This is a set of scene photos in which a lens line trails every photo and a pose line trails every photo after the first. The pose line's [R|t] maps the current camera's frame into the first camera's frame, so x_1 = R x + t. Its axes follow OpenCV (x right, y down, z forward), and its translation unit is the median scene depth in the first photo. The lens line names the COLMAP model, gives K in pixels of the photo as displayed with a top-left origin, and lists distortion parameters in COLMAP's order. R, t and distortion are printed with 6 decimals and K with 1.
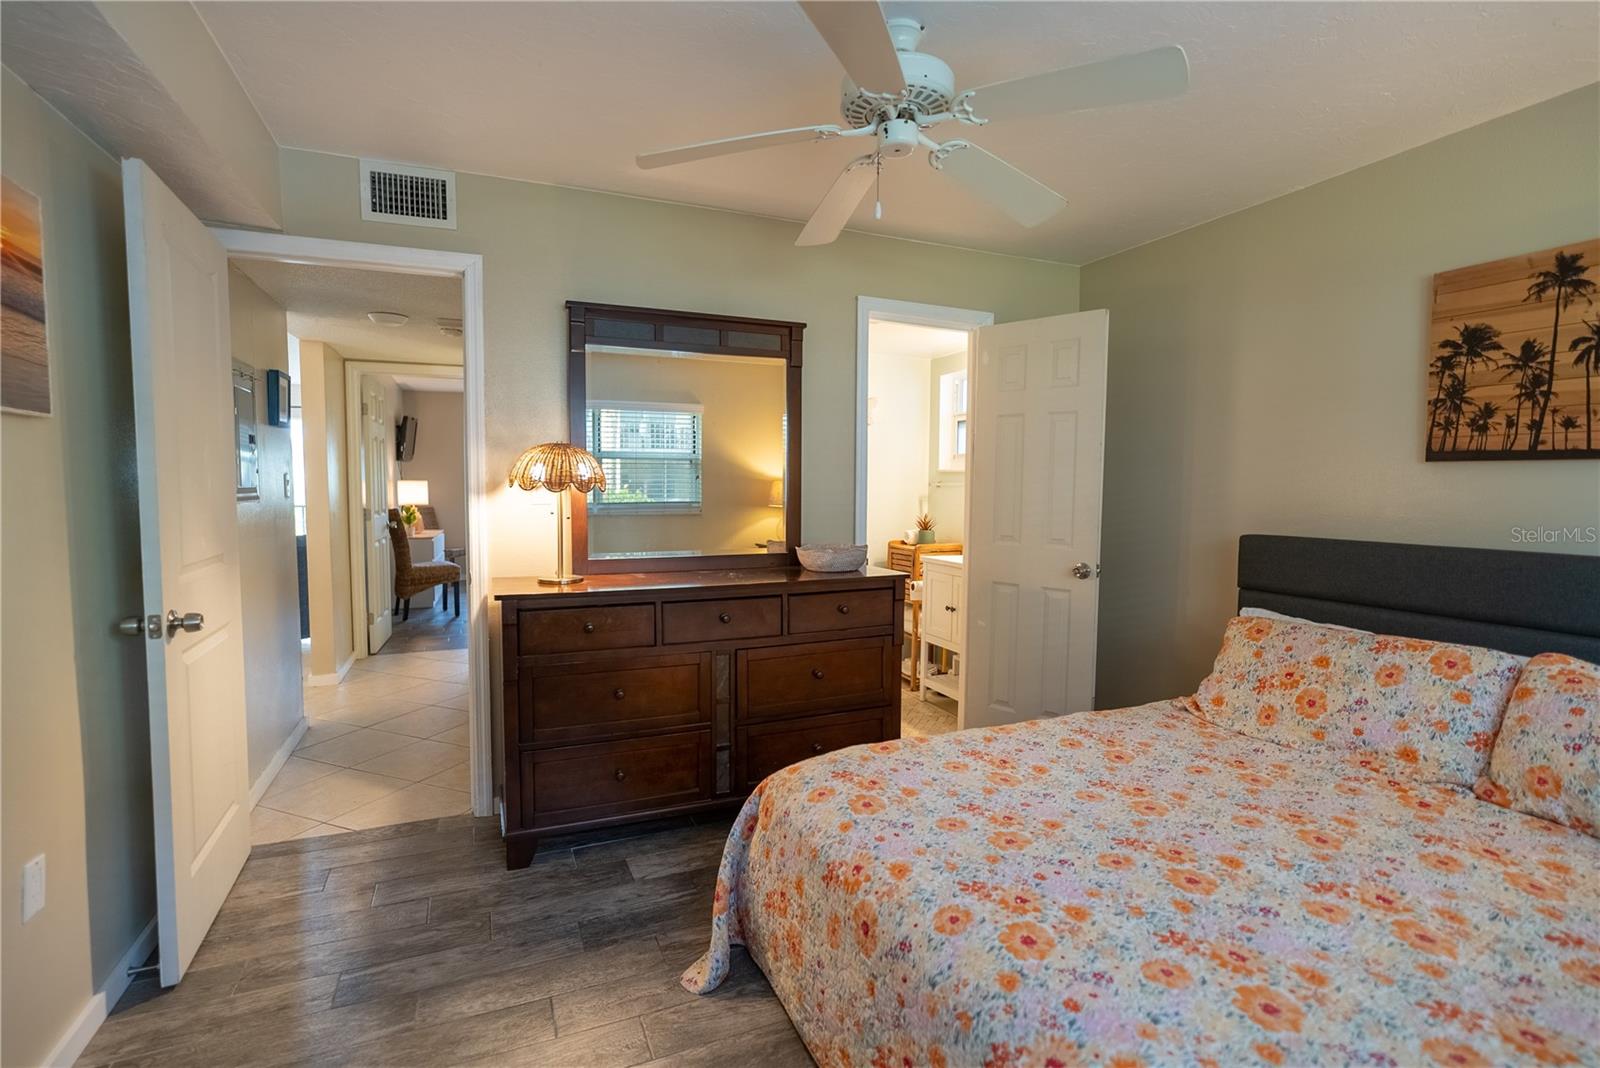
lens RADIAL K [[750.9, 0, 798.3], [0, 750.9, 529.2], [0, 0, 1]] dist [-0.019401, 0.007579]
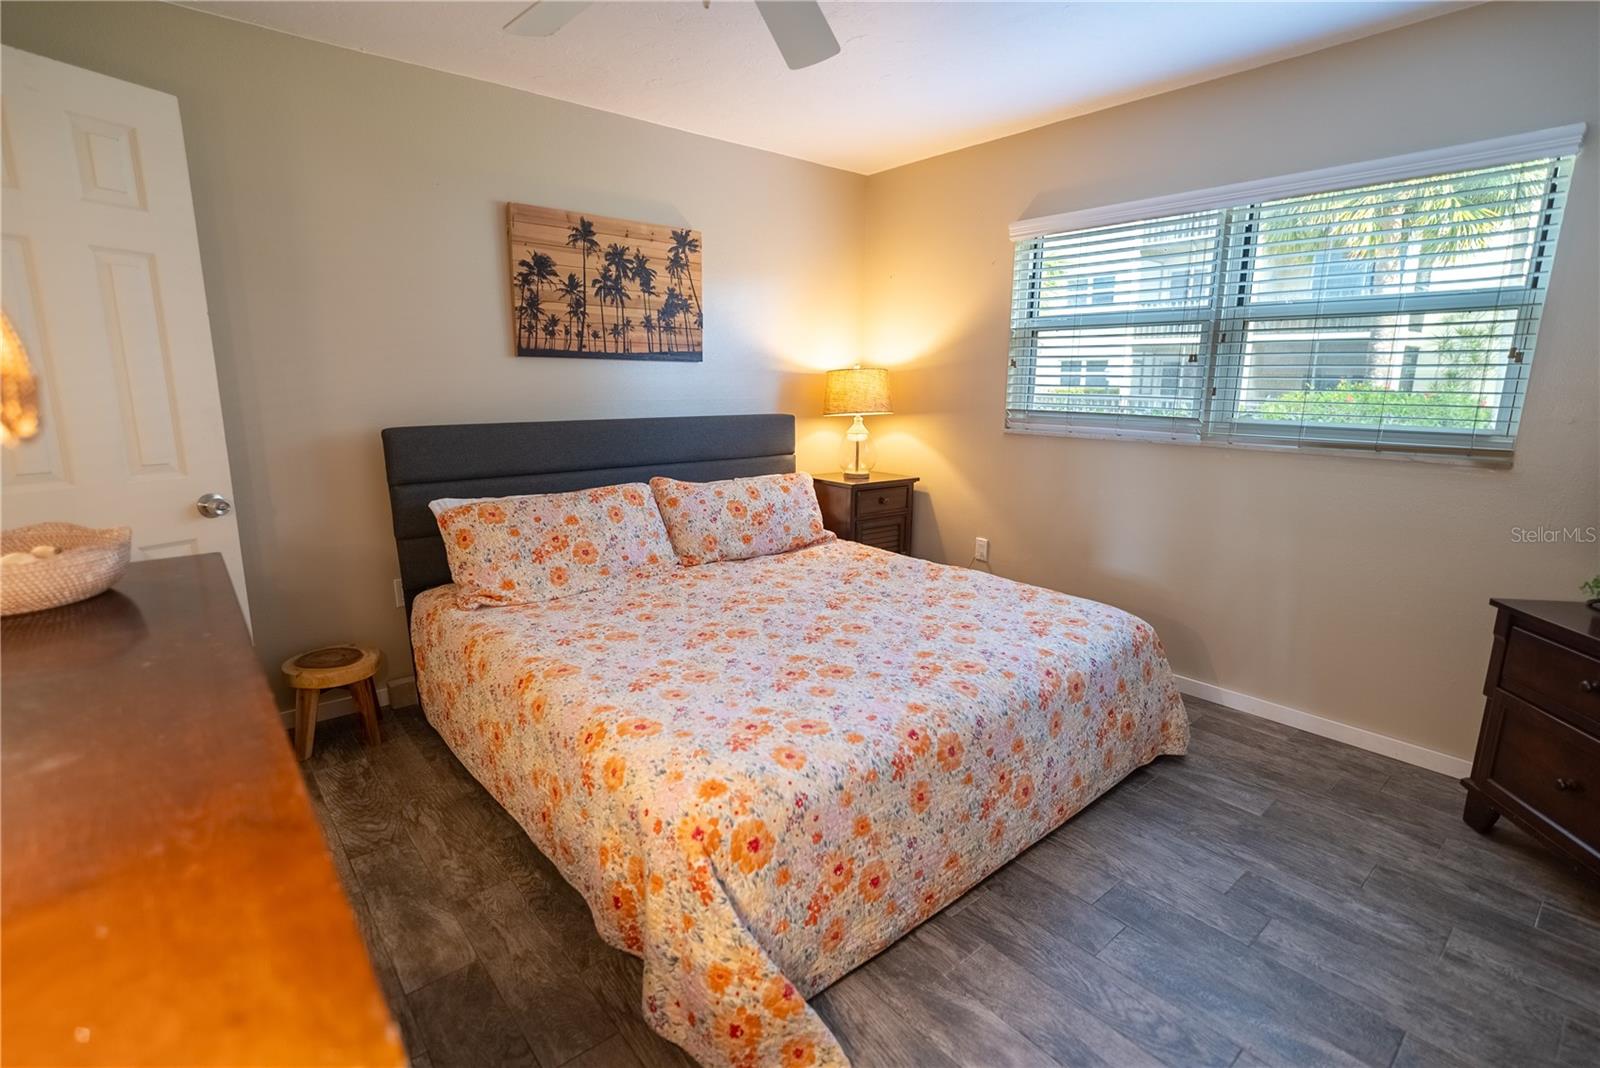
lens RADIAL K [[750.9, 0, 798.3], [0, 750.9, 529.2], [0, 0, 1]] dist [-0.019401, 0.007579]
pose [[-0.295133, -0.195941, 0.935149, -0.608092], [0.049176, 0.974334, 0.219671, -0.066901], [-0.954190, 0.110819, -0.277922, 1.029284]]
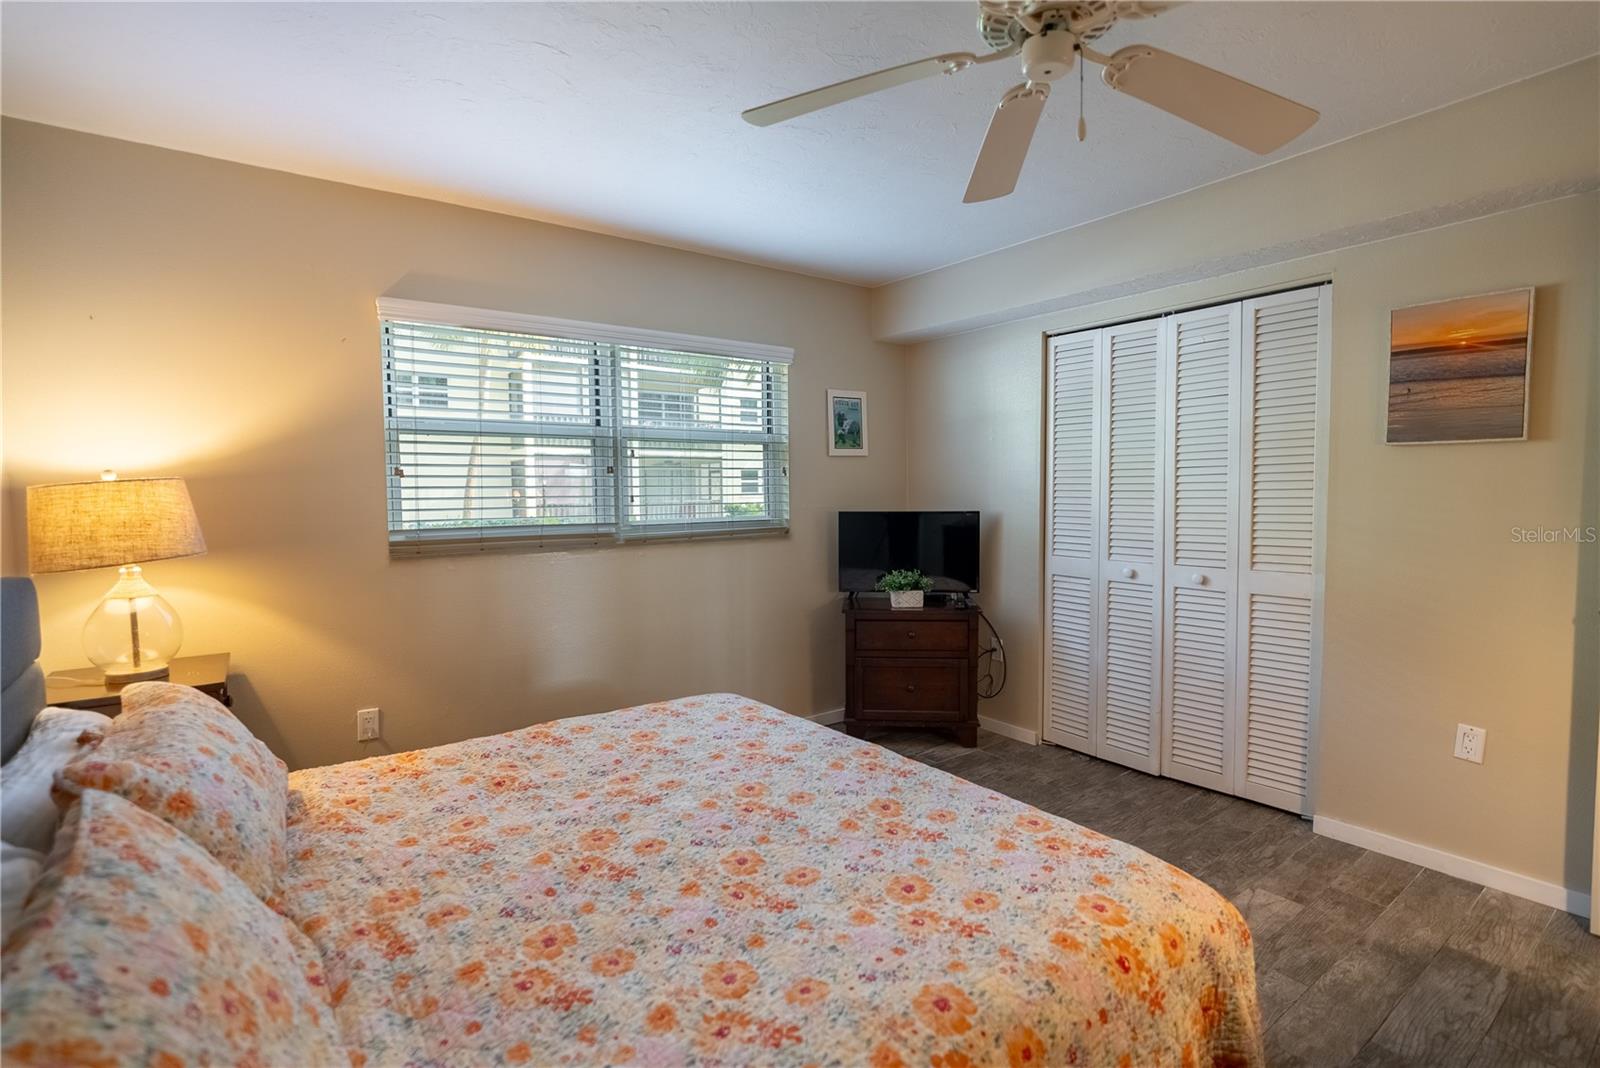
lens RADIAL K [[750.9, 0, 798.3], [0, 750.9, 529.2], [0, 0, 1]] dist [-0.019401, 0.007579]
pose [[-0.970835, 0.016900, -0.239151, 0.501930], [-0.010396, 0.993607, 0.112417, -0.091595], [0.239521, 0.111625, -0.964453, 1.496804]]
